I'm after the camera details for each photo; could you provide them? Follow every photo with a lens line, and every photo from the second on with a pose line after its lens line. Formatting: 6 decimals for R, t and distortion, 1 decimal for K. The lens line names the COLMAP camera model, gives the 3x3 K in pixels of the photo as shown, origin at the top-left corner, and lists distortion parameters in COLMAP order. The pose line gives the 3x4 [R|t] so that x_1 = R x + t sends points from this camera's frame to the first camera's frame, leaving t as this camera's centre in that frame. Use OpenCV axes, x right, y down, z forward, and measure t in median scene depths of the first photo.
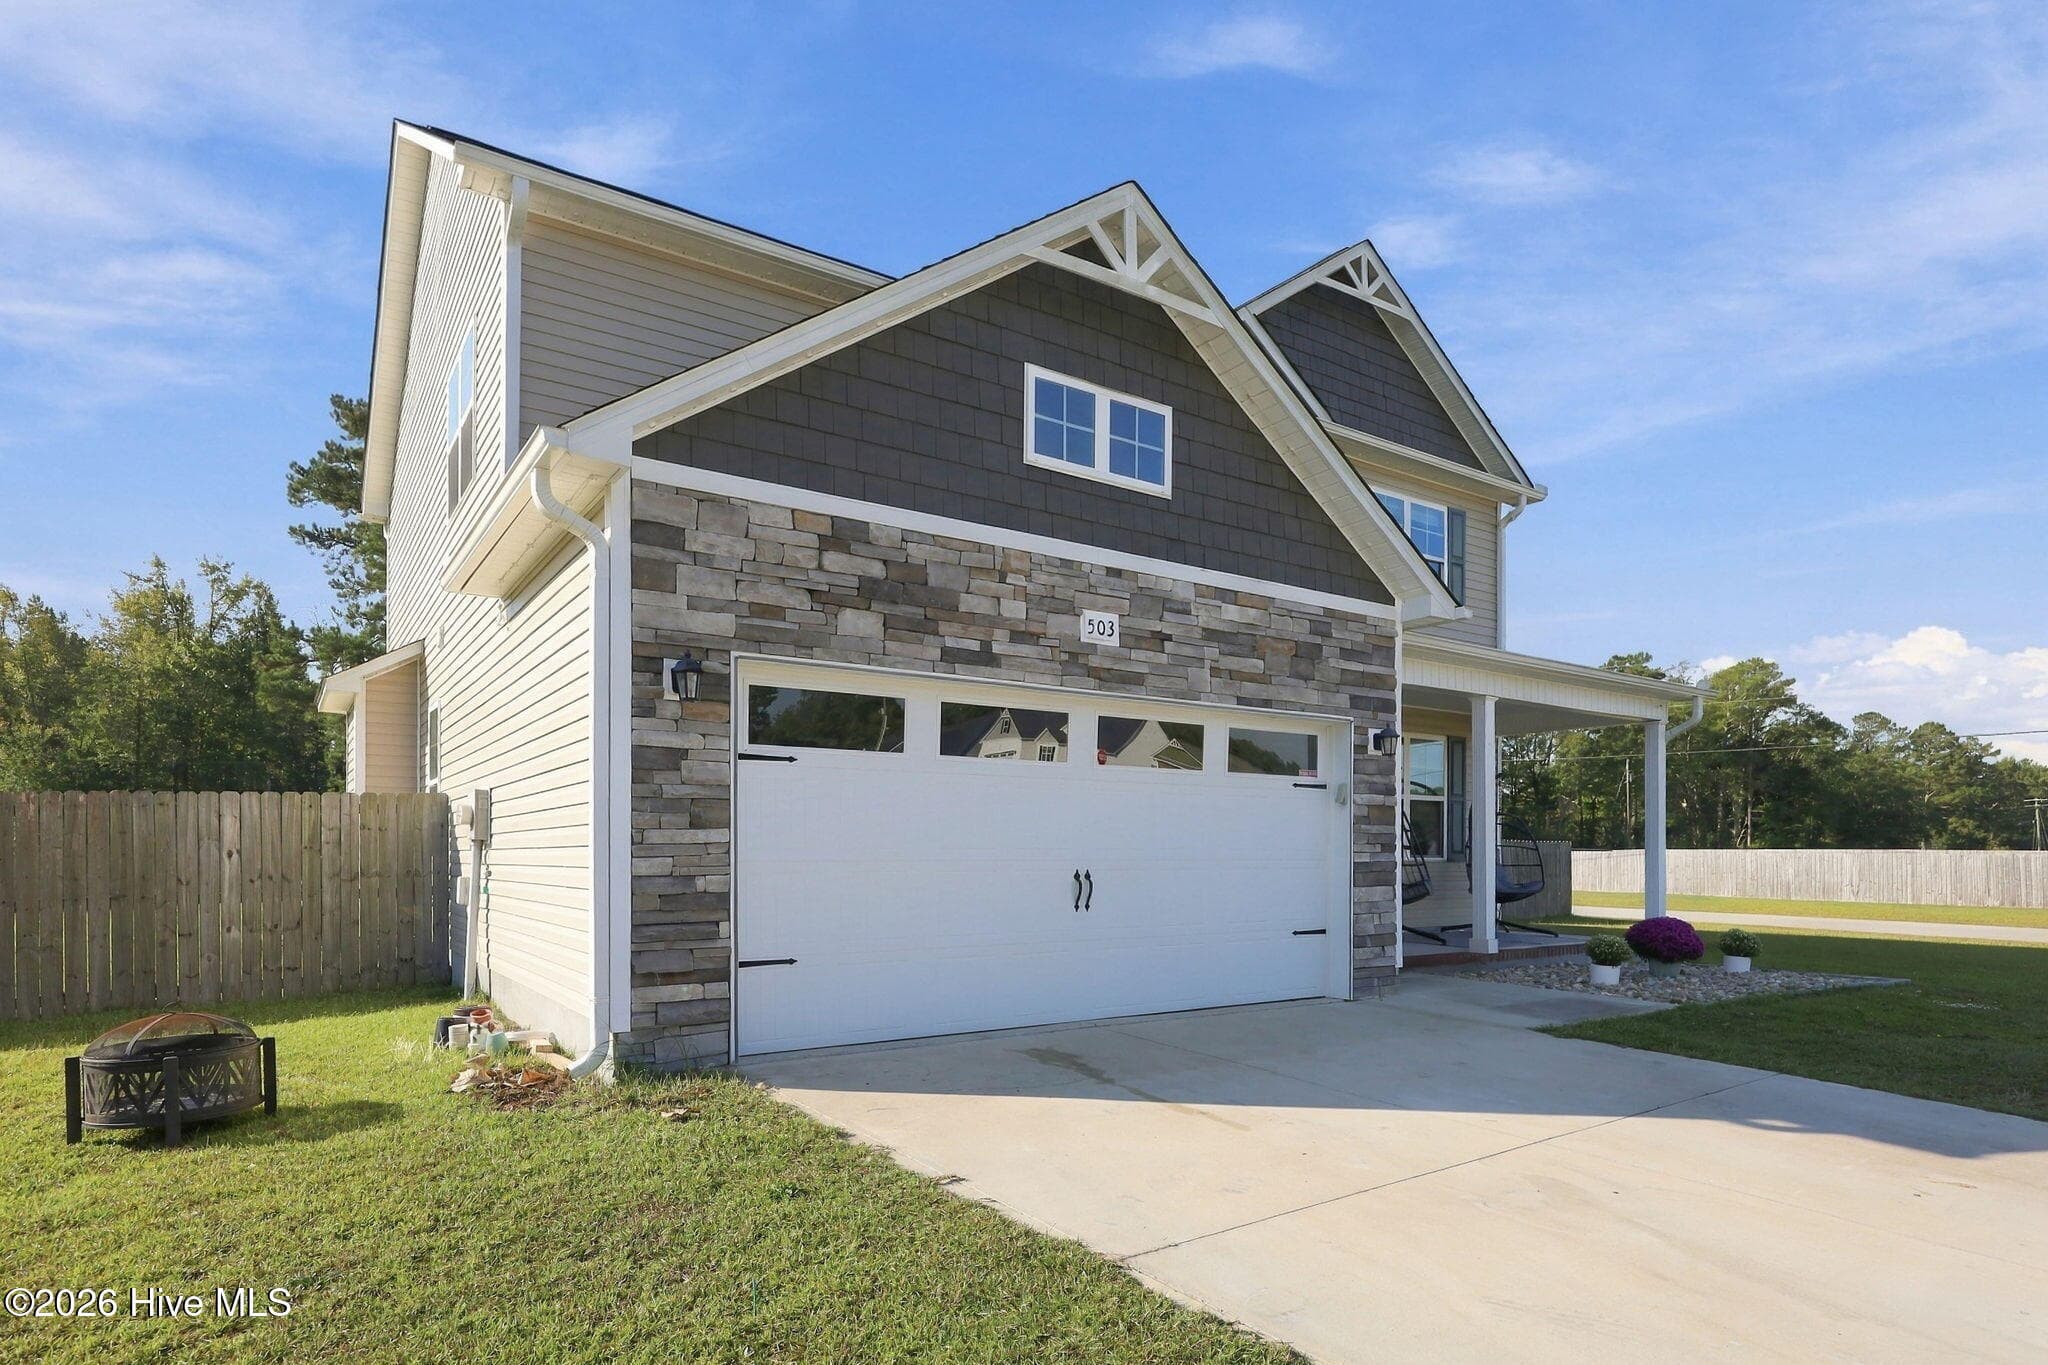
lens RADIAL K [[1127.8, 0, 1017.4], [0, 1127.8, 857.0], [0, 0, 1]] dist [-0.000879, 0.001493]
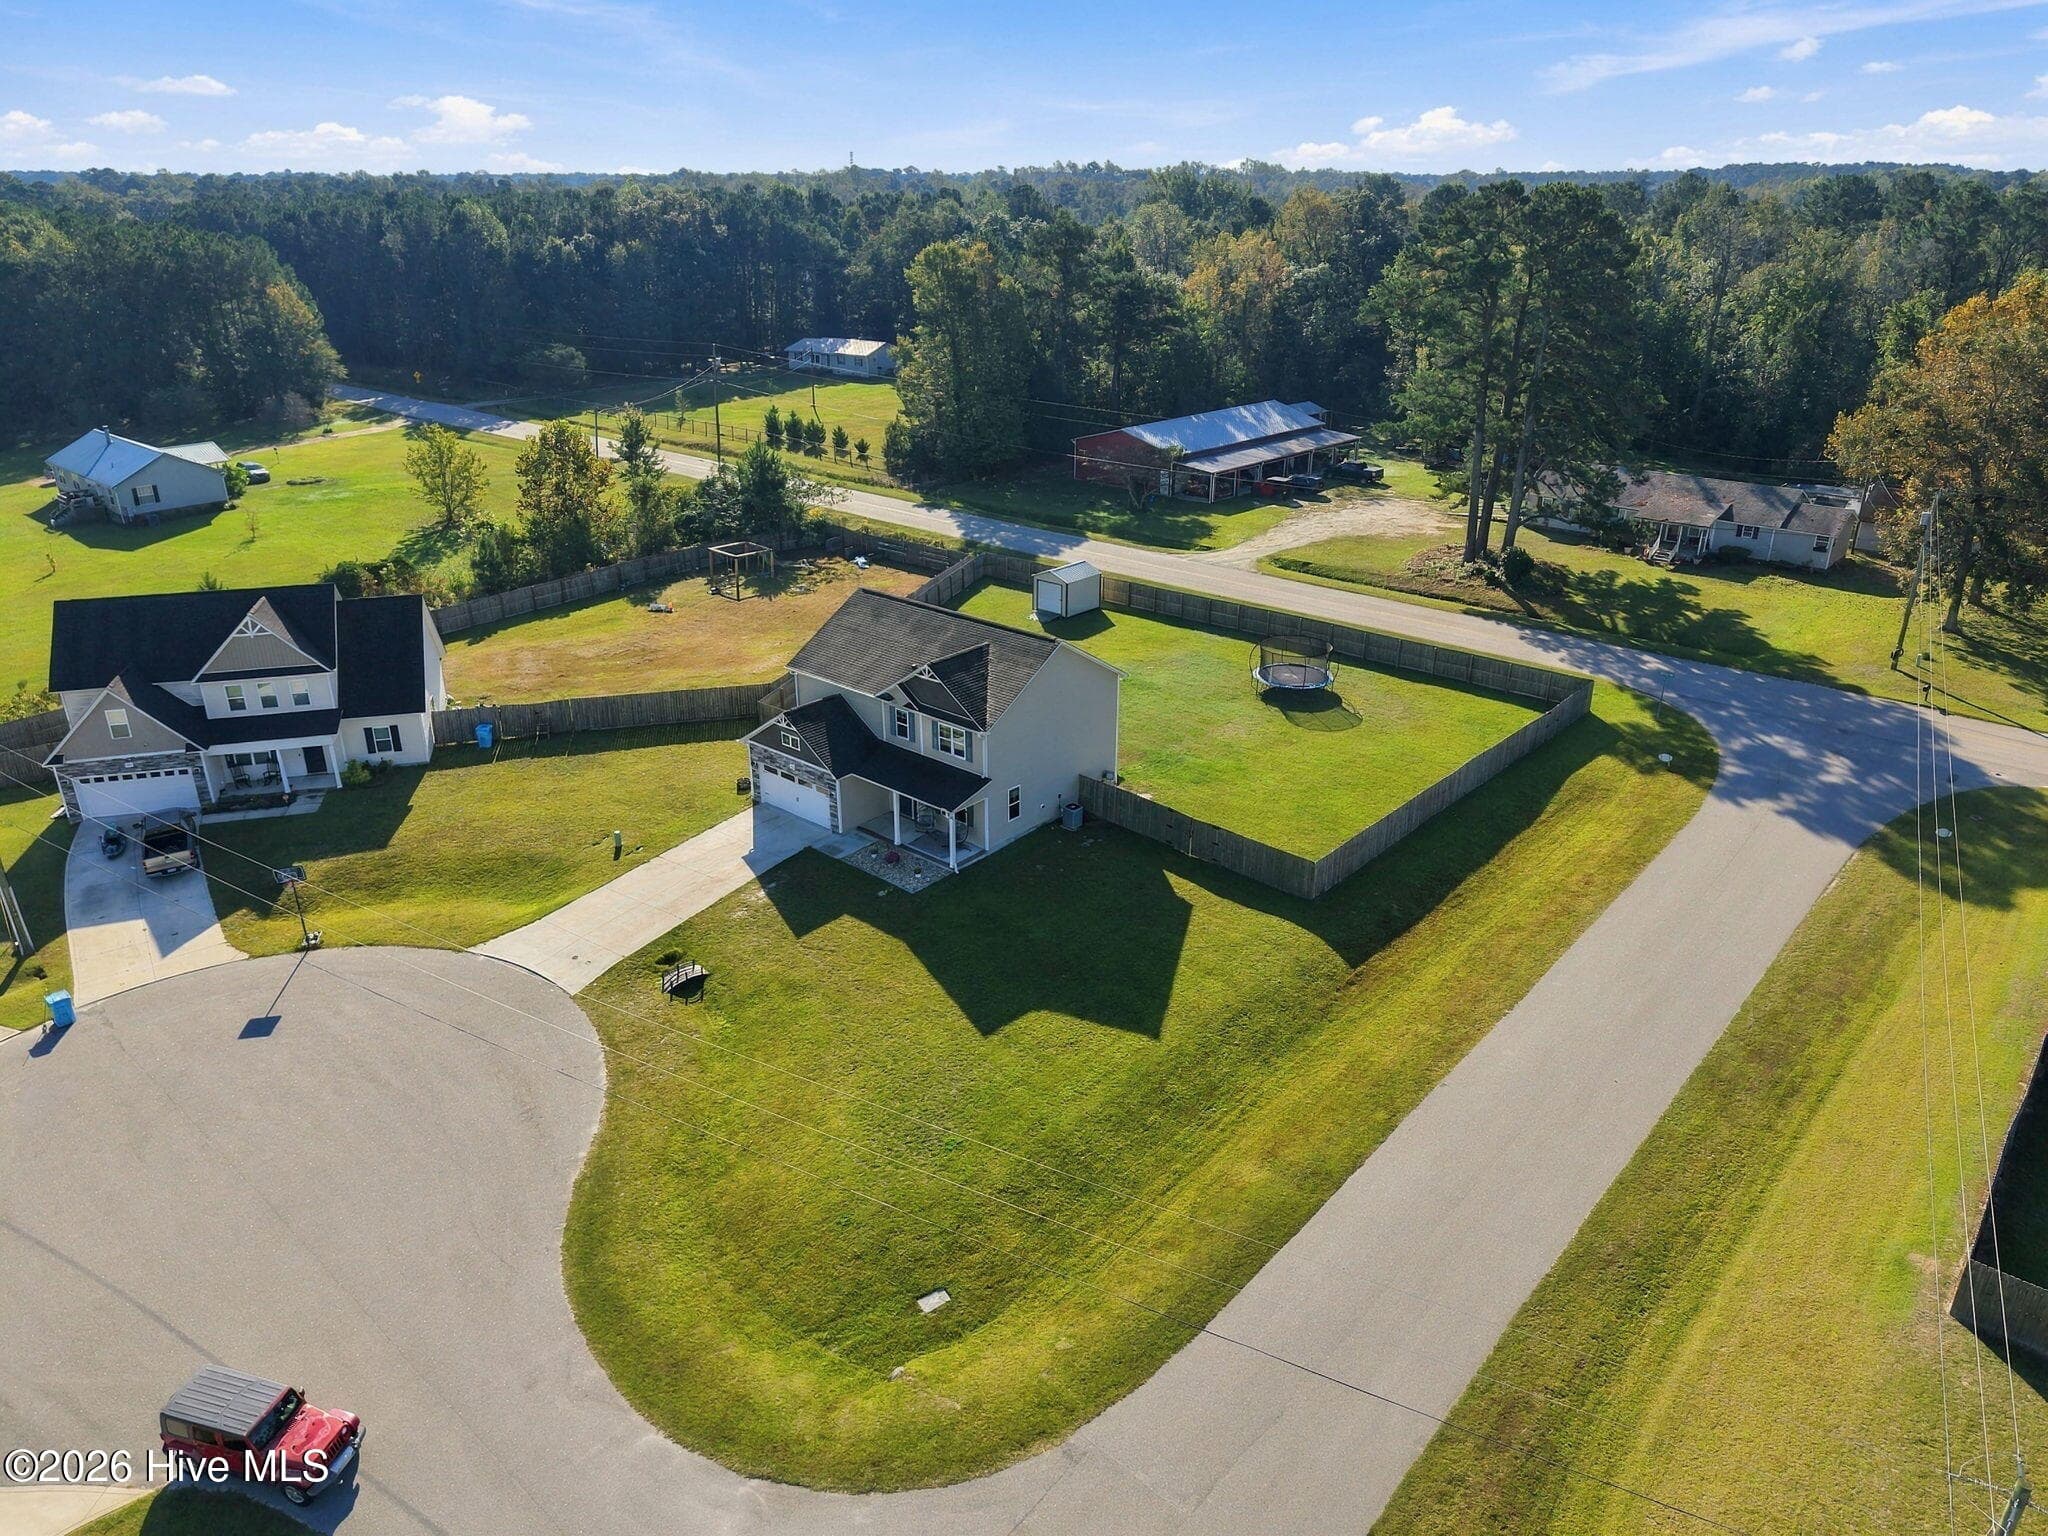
lens RADIAL K [[1342.4, 0, 1024.0], [0, 1342.4, 768.0], [0, 0, 1]] dist [0.008641, -0.004909]
pose [[0.259221, 0.378299, -0.888647, 7.635926], [-0.004131, 0.920524, 0.390664, -3.363013], [0.965809, -0.097597, 0.240182, 0.372707]]
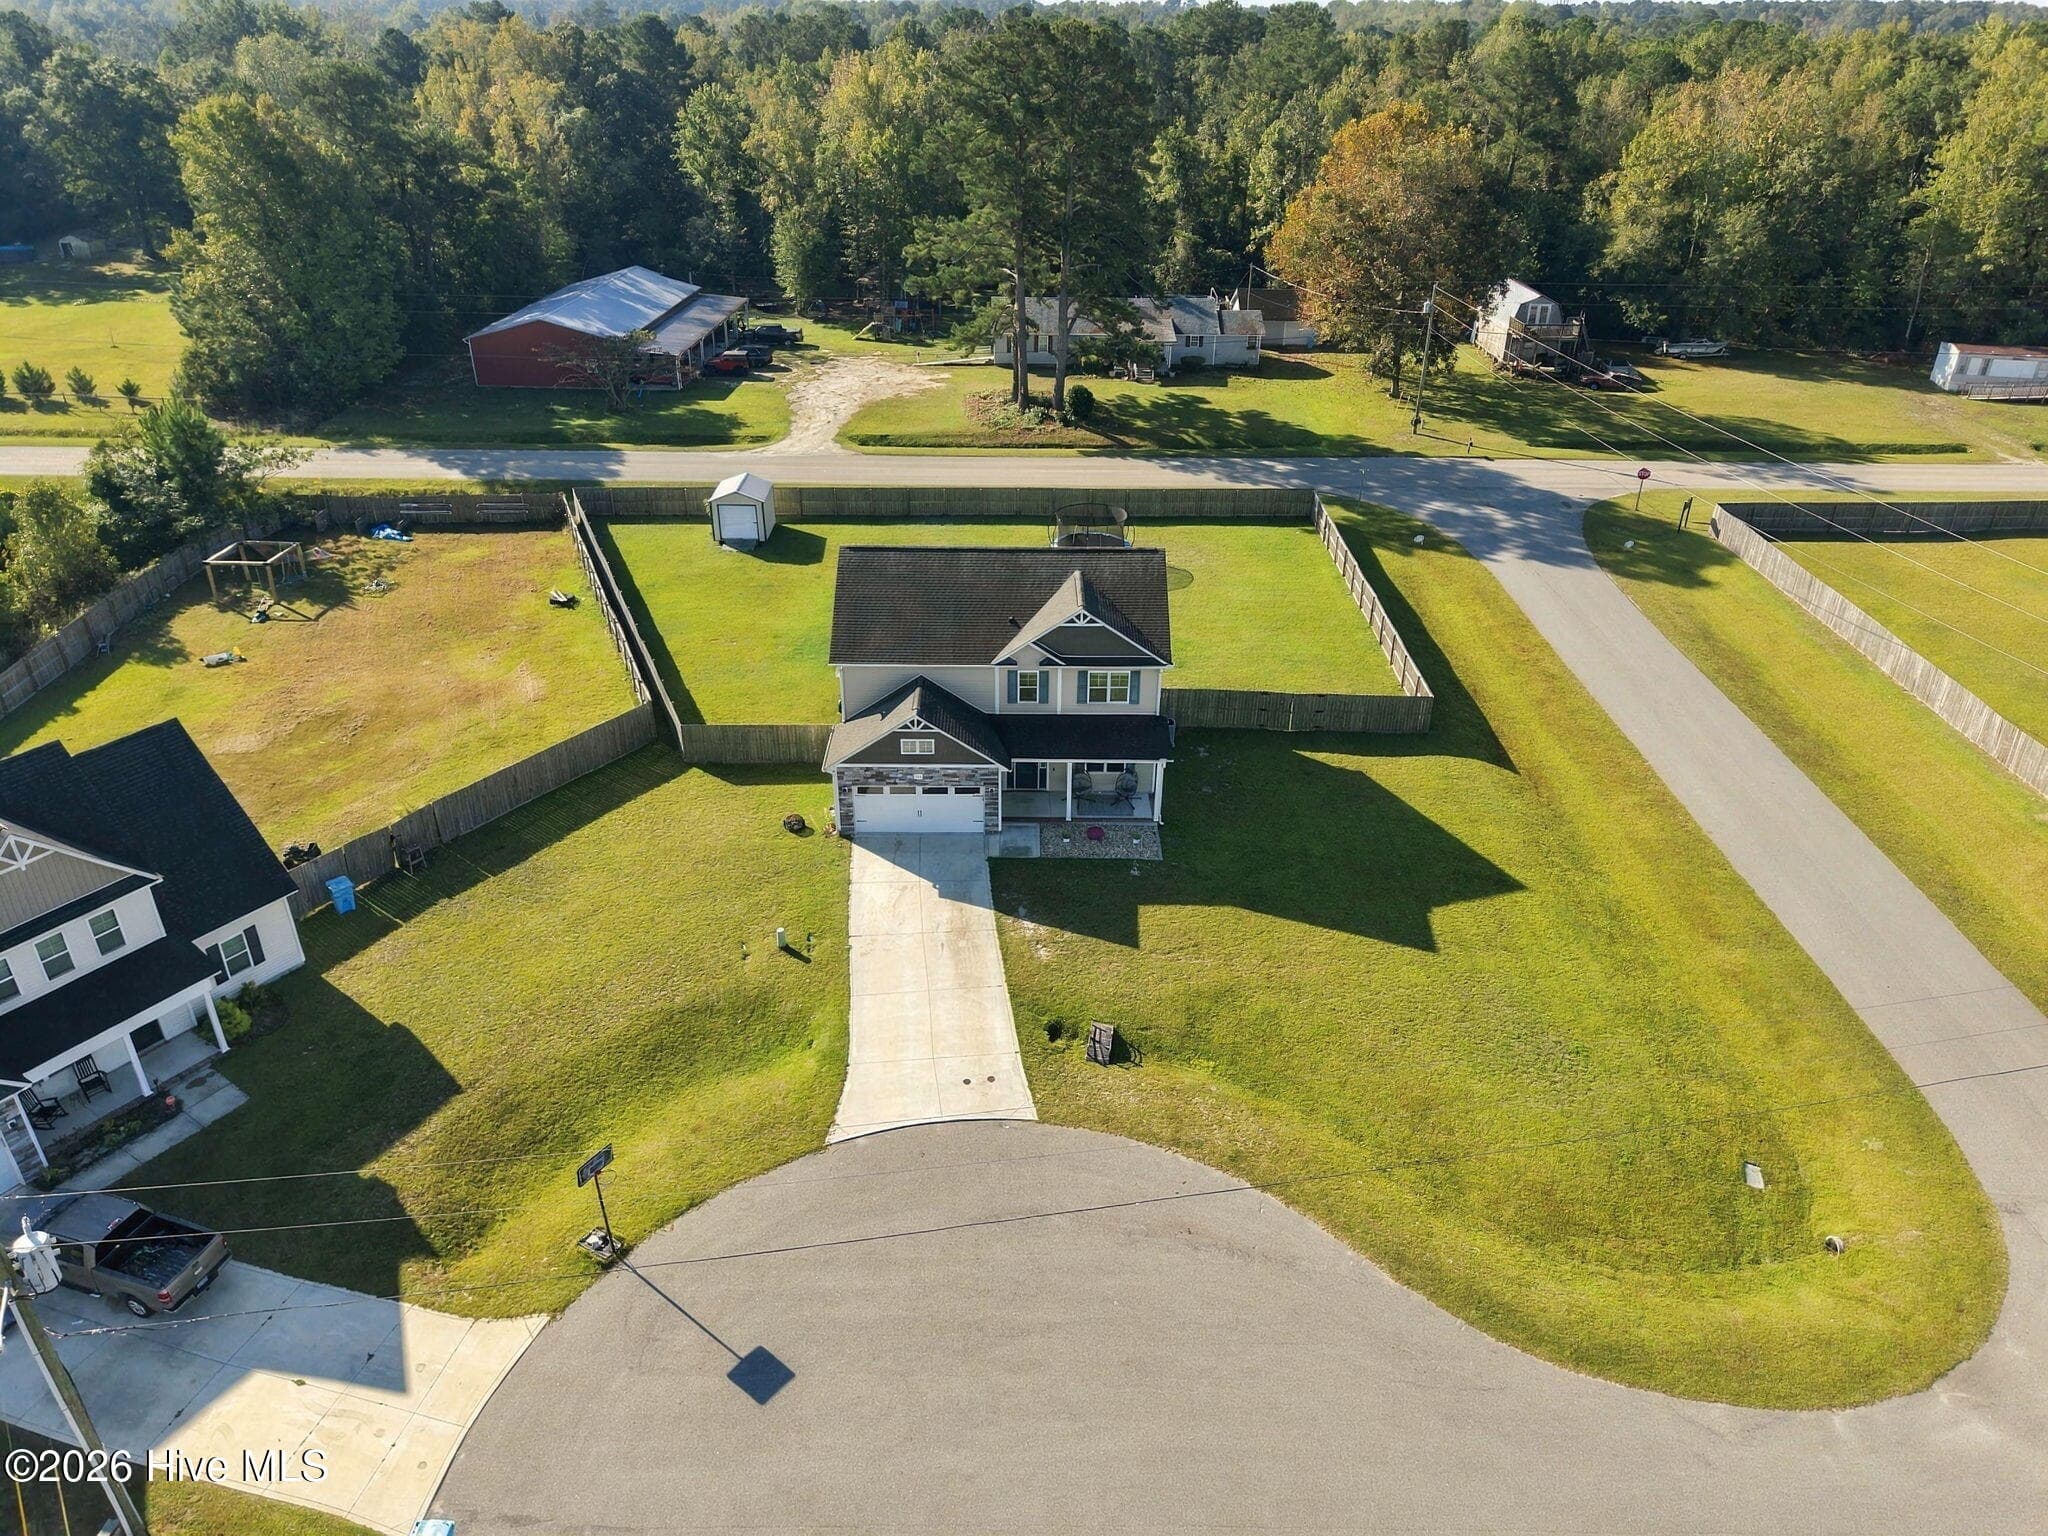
lens RADIAL K [[1342.4, 0, 1024.0], [0, 1342.4, 768.0], [0, 0, 1]] dist [0.008641, -0.004909]
pose [[0.828237, 0.272732, -0.489531, 3.735095], [-0.004251, 0.876606, 0.481190, -3.424192], [0.560362, -0.396458, 0.727197, -3.541050]]
